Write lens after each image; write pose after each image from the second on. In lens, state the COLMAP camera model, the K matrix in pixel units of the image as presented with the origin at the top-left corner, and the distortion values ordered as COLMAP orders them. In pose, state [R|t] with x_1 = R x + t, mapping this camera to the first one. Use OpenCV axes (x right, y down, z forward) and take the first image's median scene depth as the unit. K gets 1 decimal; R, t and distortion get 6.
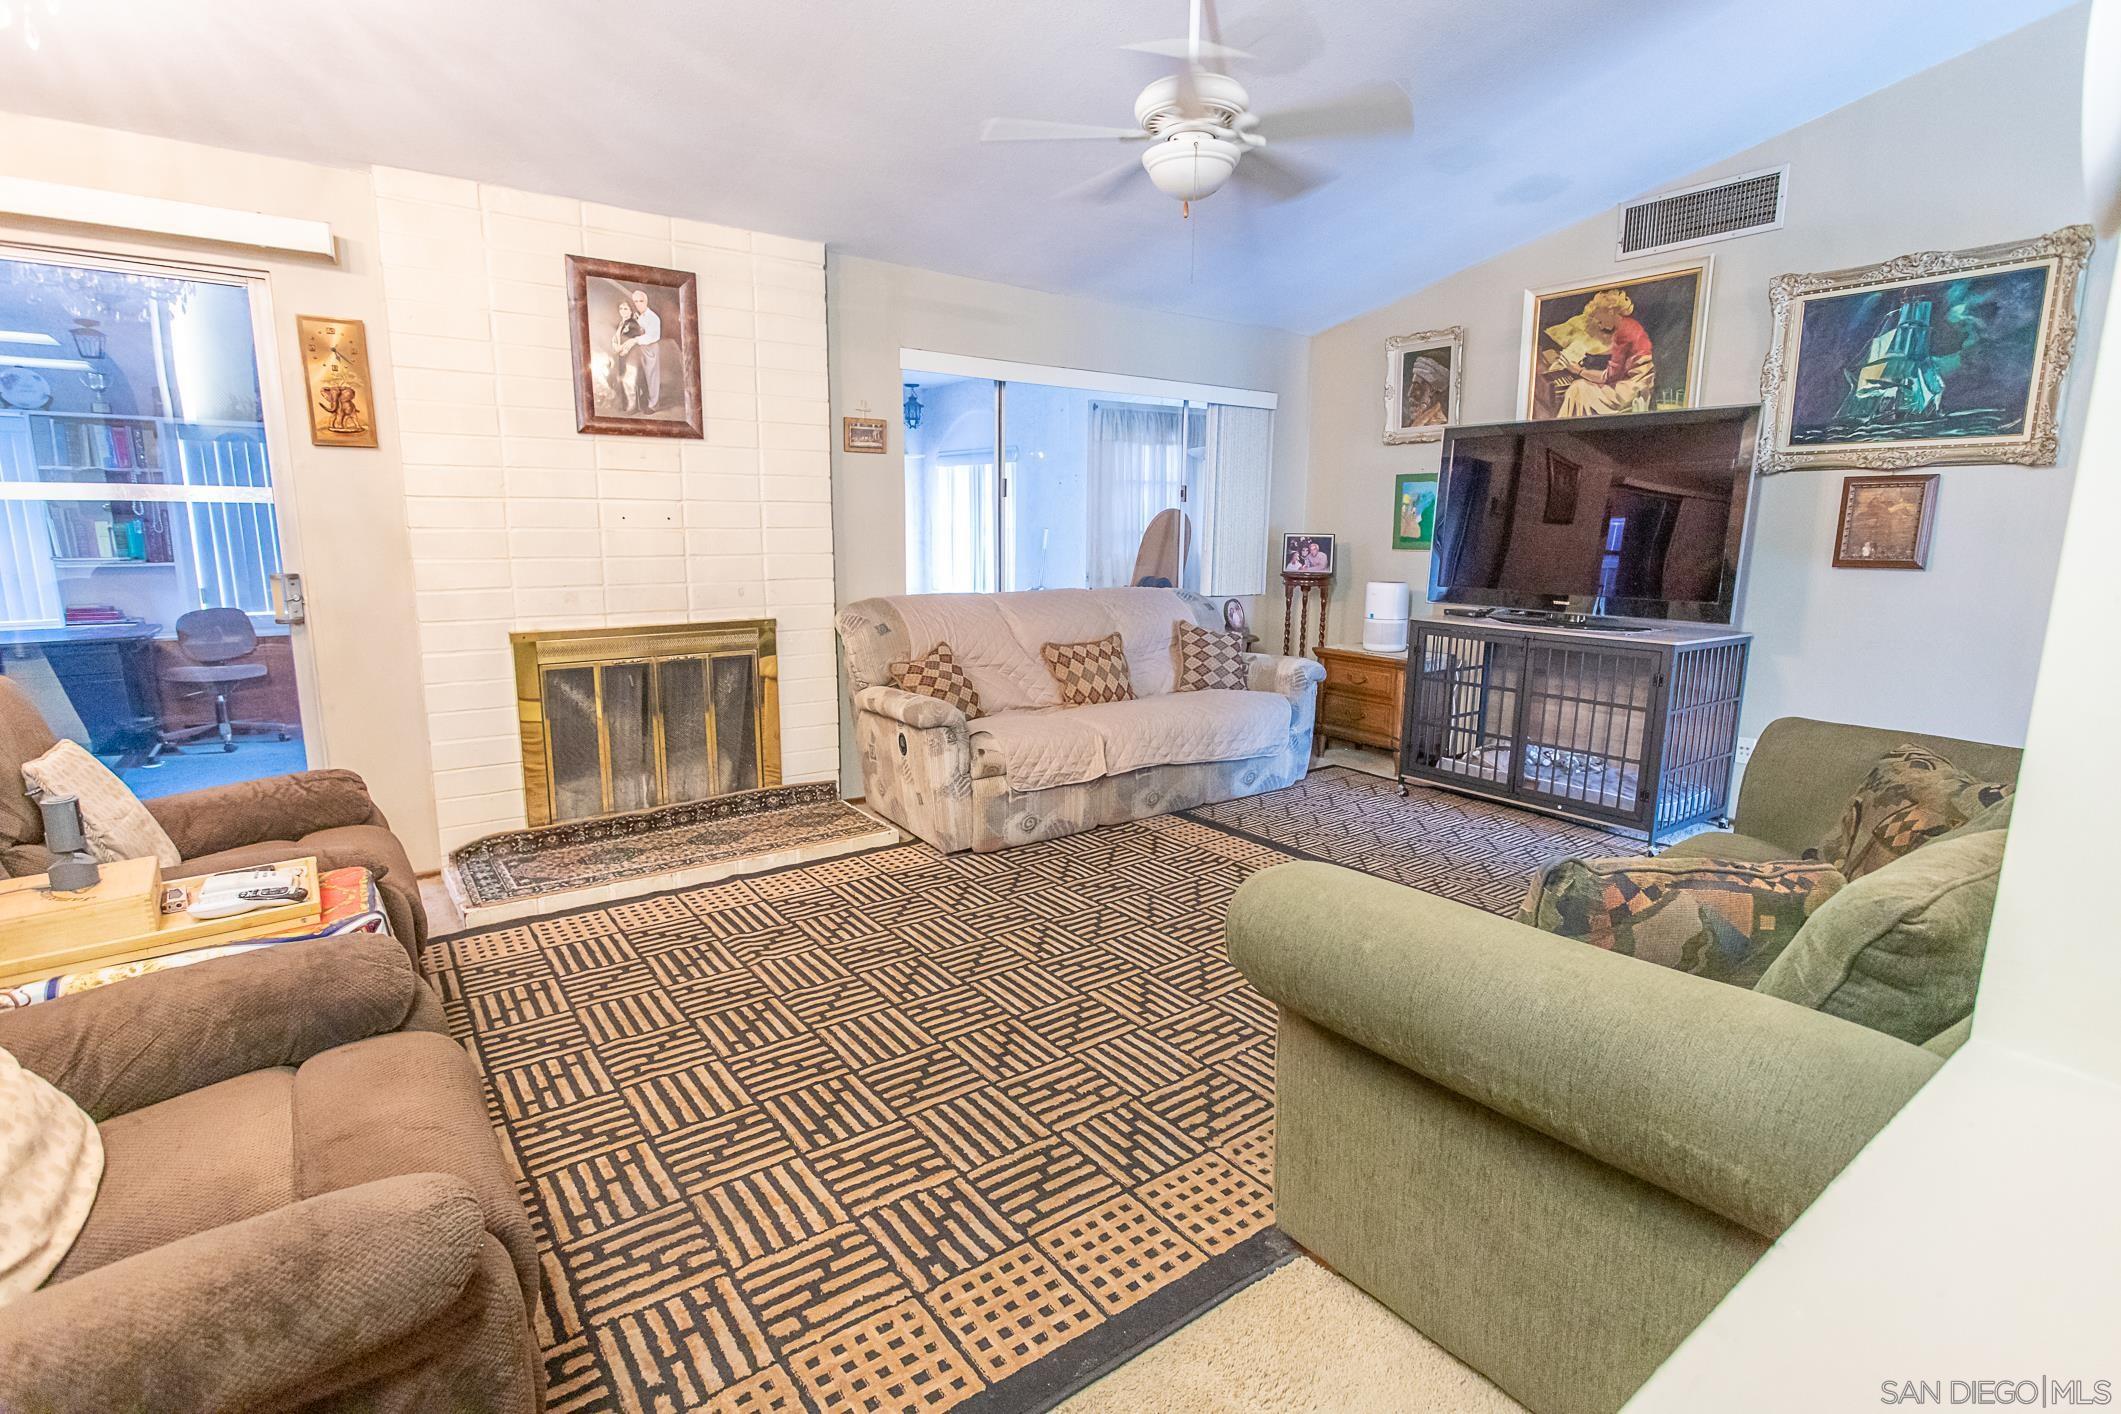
lens RADIAL K [[1015.3, 0, 1059.6], [0, 1015.3, 711.8], [0, 0, 1]] dist [-0.017513, 0.008376]
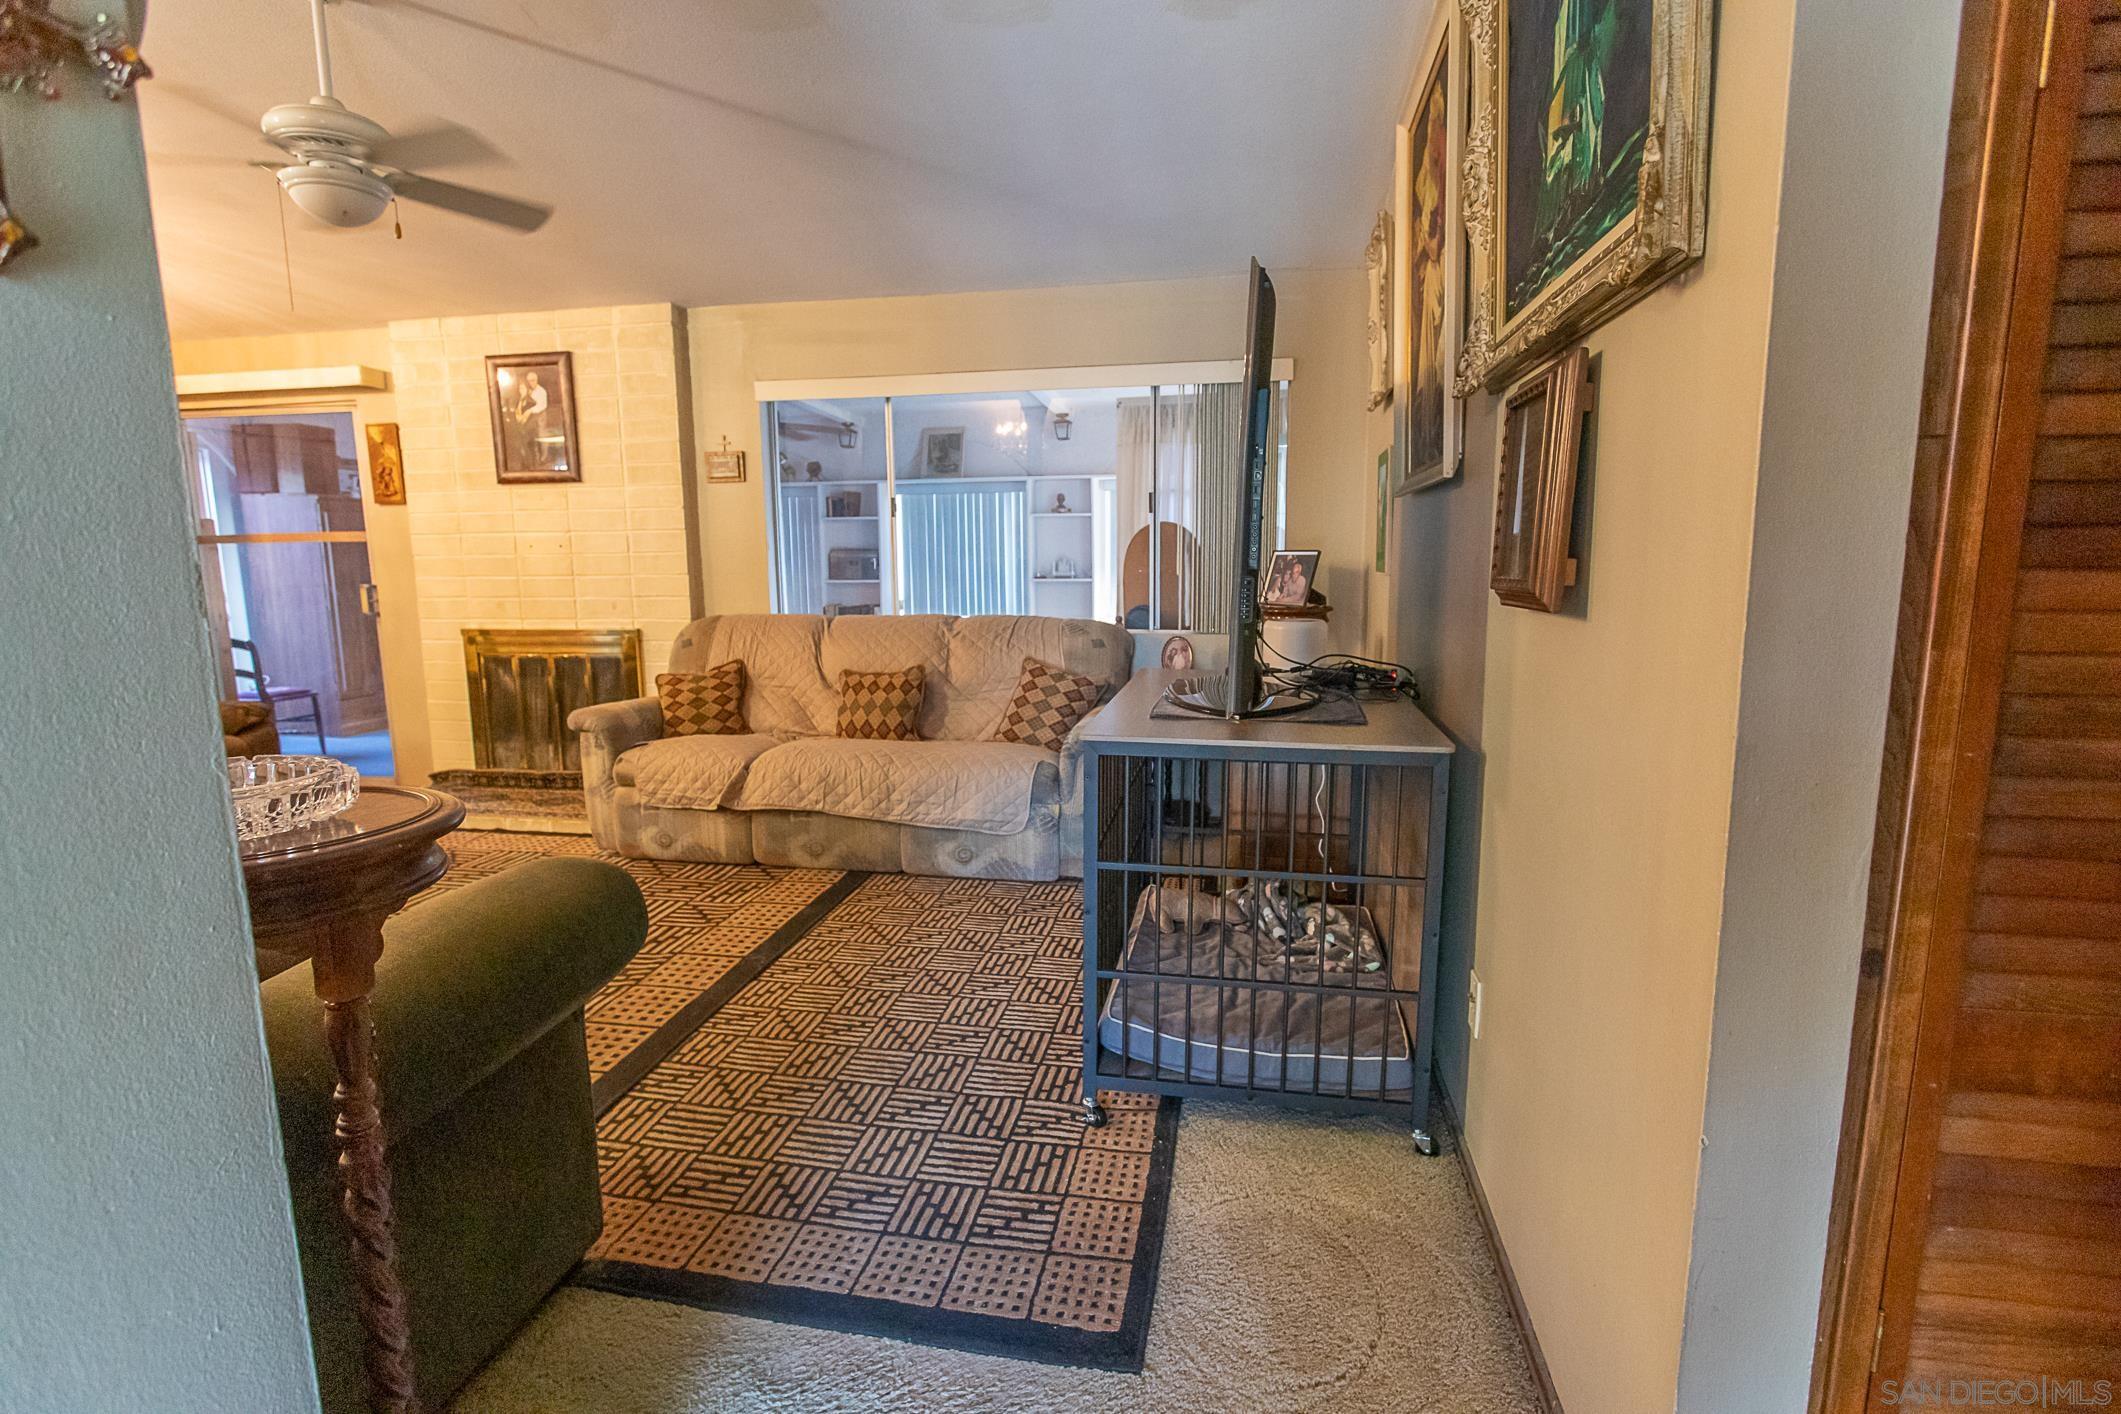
lens RADIAL K [[1015.3, 0, 1049.2], [0, 1015.3, 710.0], [0, 0, 1]] dist [-0.017513, 0.008376]
pose [[0.670741, 0.099165, -0.735033, 0.969464], [-0.122580, 0.992215, 0.022003, -0.088654], [0.731492, 0.075342, 0.677675, 0.596752]]
